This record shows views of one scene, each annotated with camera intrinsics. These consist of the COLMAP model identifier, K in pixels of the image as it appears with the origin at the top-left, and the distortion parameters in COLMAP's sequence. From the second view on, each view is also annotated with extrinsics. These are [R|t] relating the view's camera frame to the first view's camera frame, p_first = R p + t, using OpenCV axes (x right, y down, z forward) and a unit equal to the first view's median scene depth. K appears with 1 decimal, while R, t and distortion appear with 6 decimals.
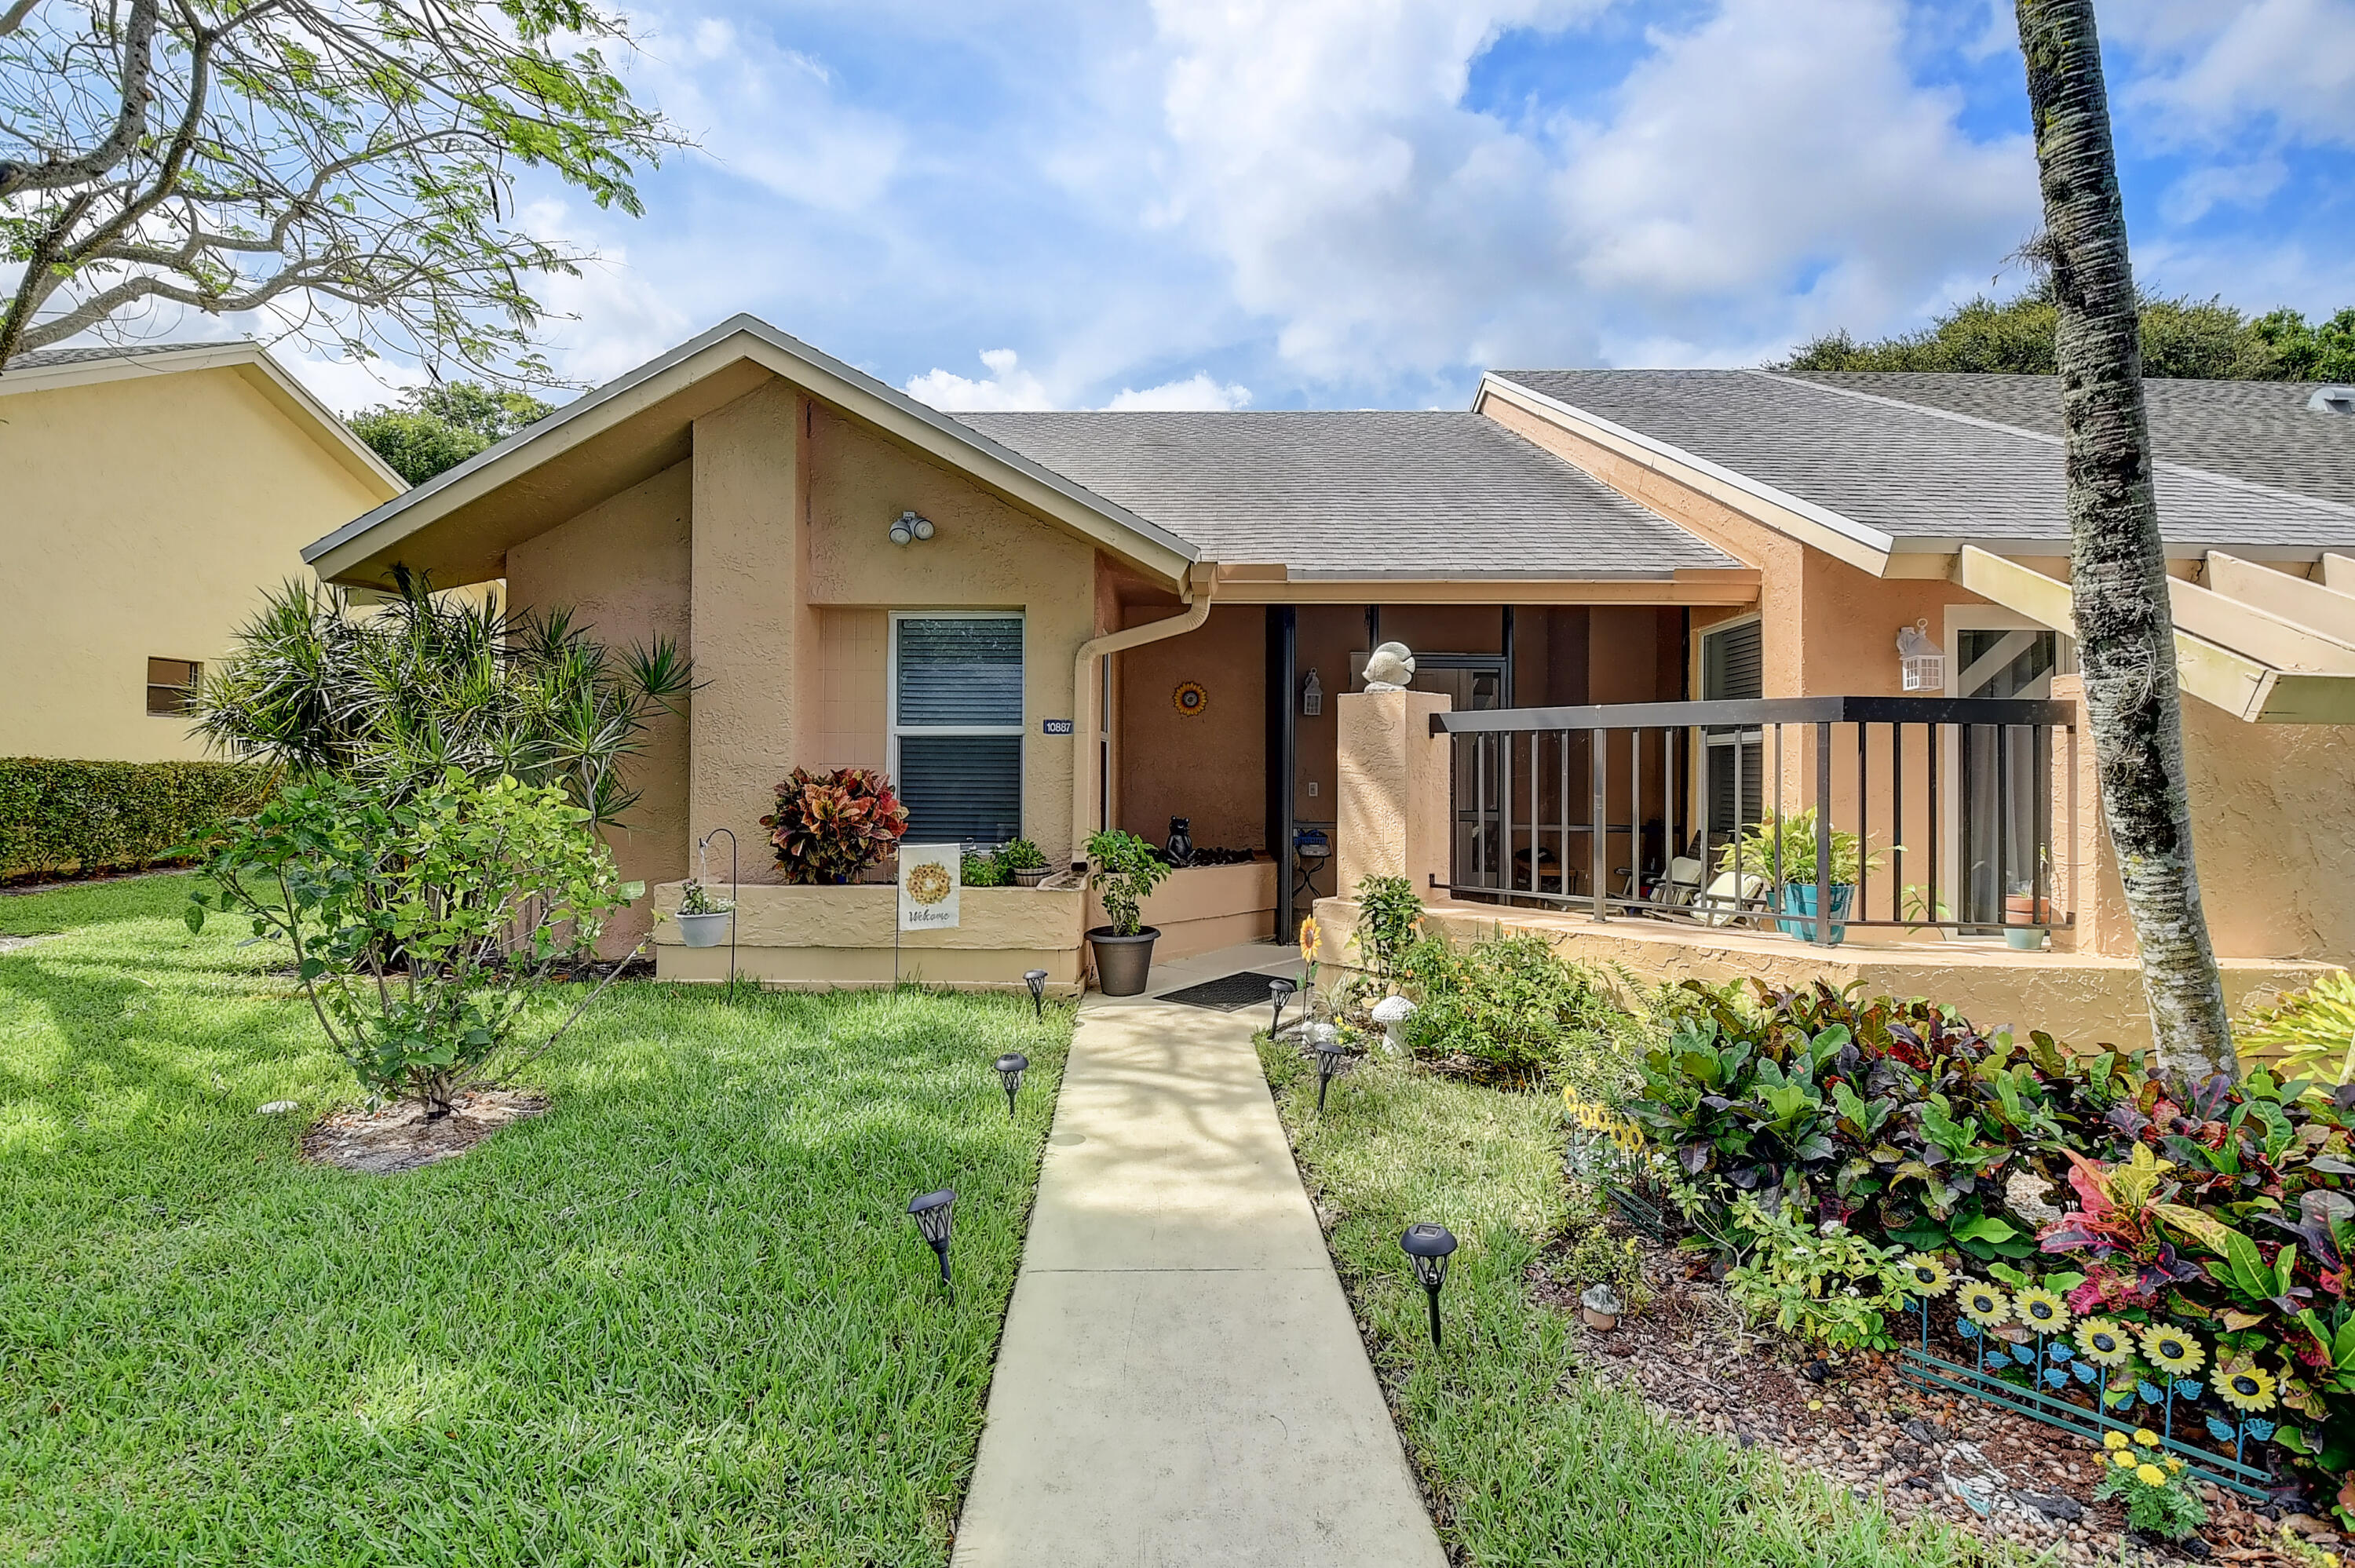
lens RADIAL K [[1030.2, 0, 1161.6], [0, 1030.2, 778.5], [0, 0, 1]] dist [-0.014965, -0.009393]
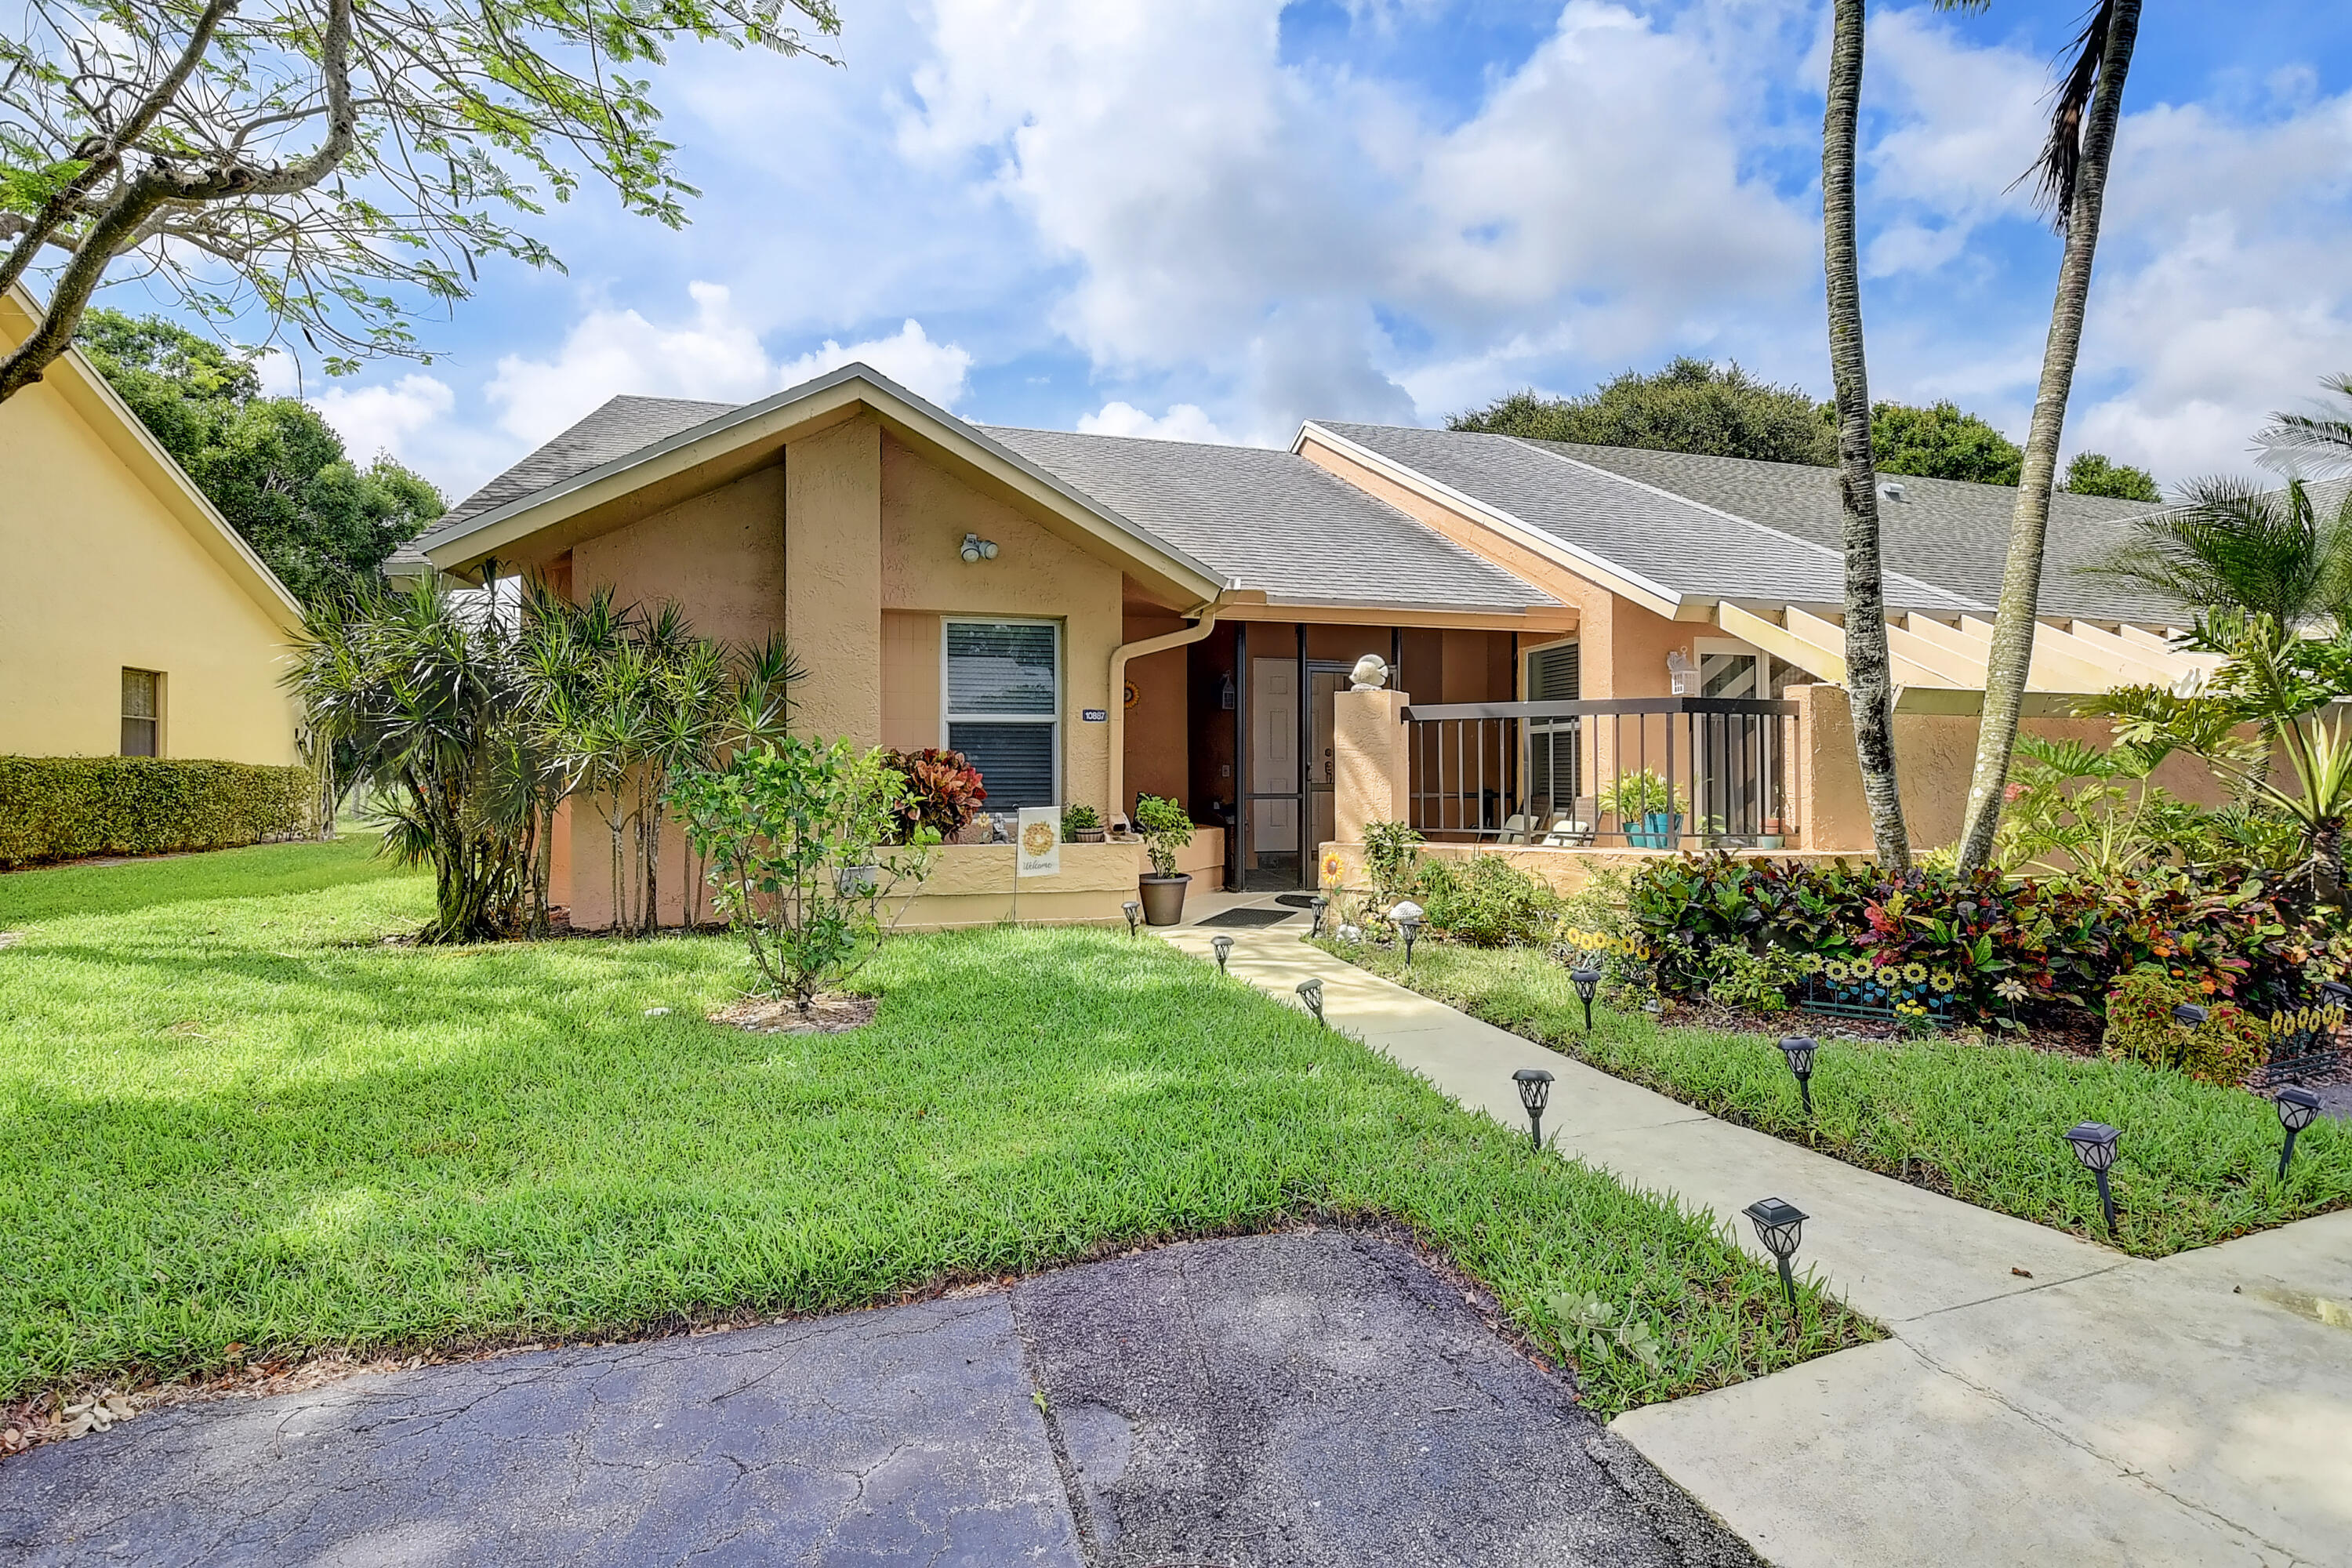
lens RADIAL K [[1029.0, 0, 1194.8], [0, 1029.0, 781.3], [0, 0, 1]] dist [-0.014965, -0.009393]
pose [[0.958525, -0.011028, 0.284795, -0.383256], [0.009834, 0.999936, 0.005621, 0.026051], [-0.284839, -0.002587, 0.958572, -0.244244]]
